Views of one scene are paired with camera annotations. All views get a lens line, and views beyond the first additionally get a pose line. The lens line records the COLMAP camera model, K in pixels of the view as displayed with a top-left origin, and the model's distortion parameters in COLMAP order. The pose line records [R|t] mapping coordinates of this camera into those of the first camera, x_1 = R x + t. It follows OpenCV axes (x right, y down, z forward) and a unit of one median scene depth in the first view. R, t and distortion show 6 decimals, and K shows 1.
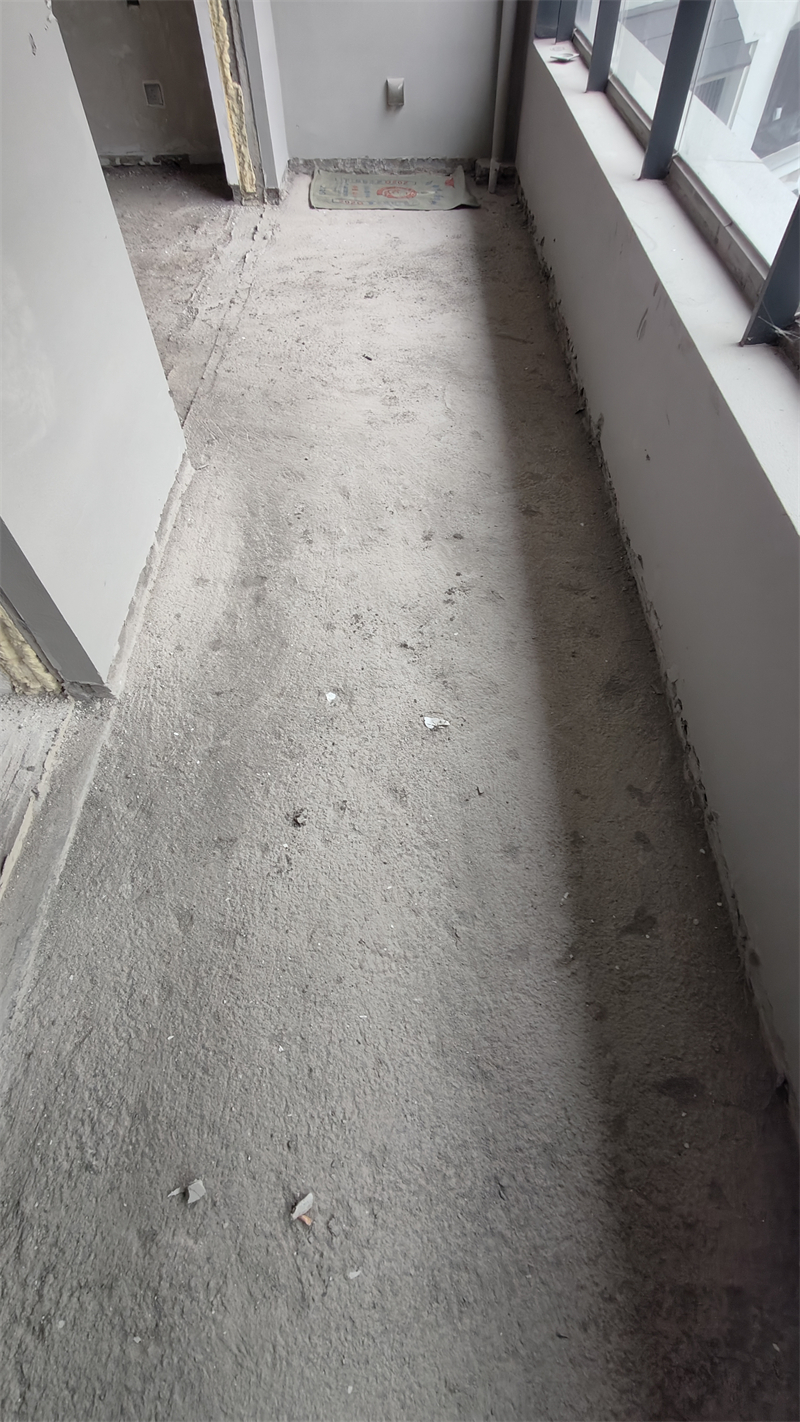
lens RADIAL K [[651.4, 0, 400.8], [0, 651.4, 708.4], [0, 0, 1]] dist [-0.002504, 0.000093]
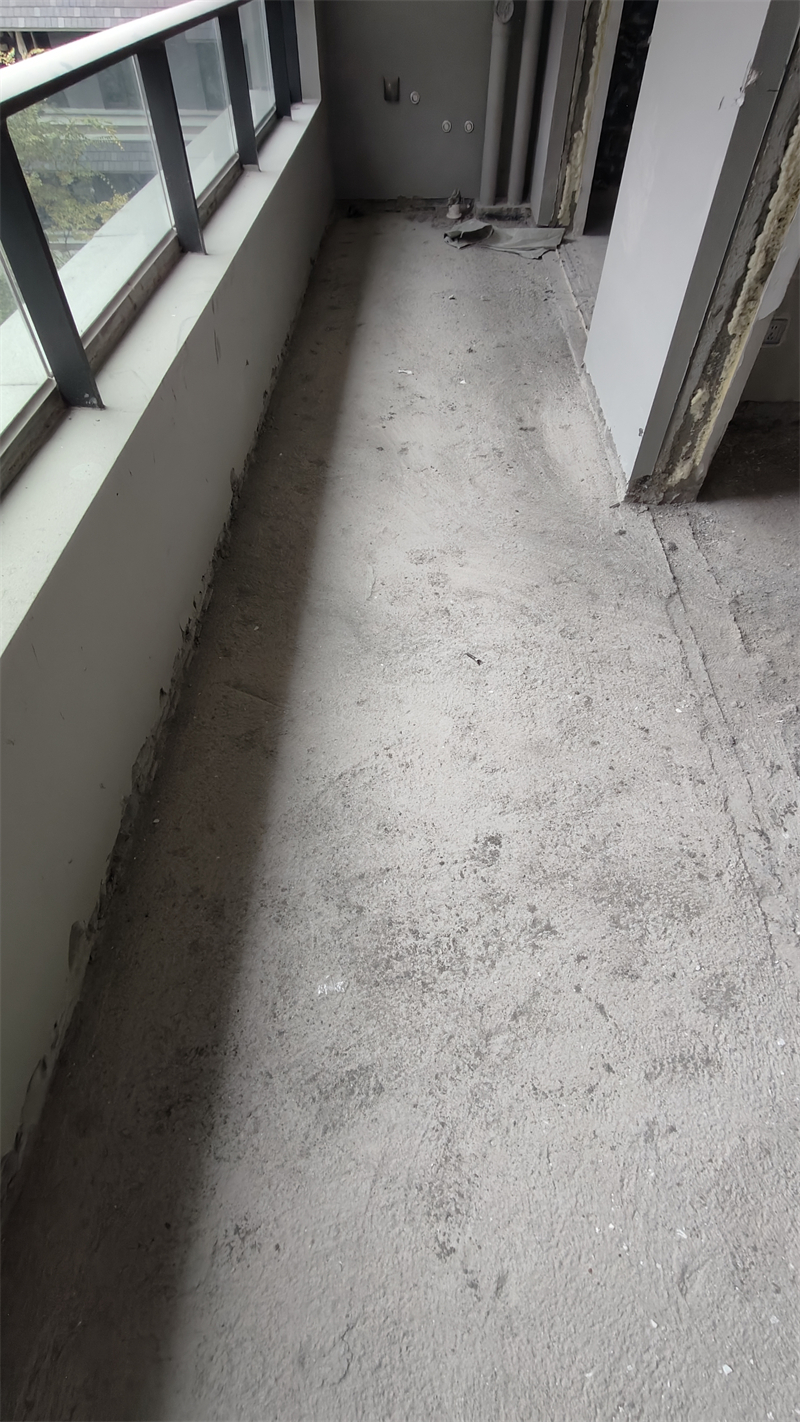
lens RADIAL K [[651.4, 0, 399.2], [0, 651.4, 713.1], [0, 0, 1]] dist [-0.002504, 0.000093]
pose [[-0.999815, -0.012573, 0.014561, 0.020287], [0.017279, -0.254217, 0.966993, -1.348907], [-0.008456, 0.967065, 0.254387, 0.966115]]
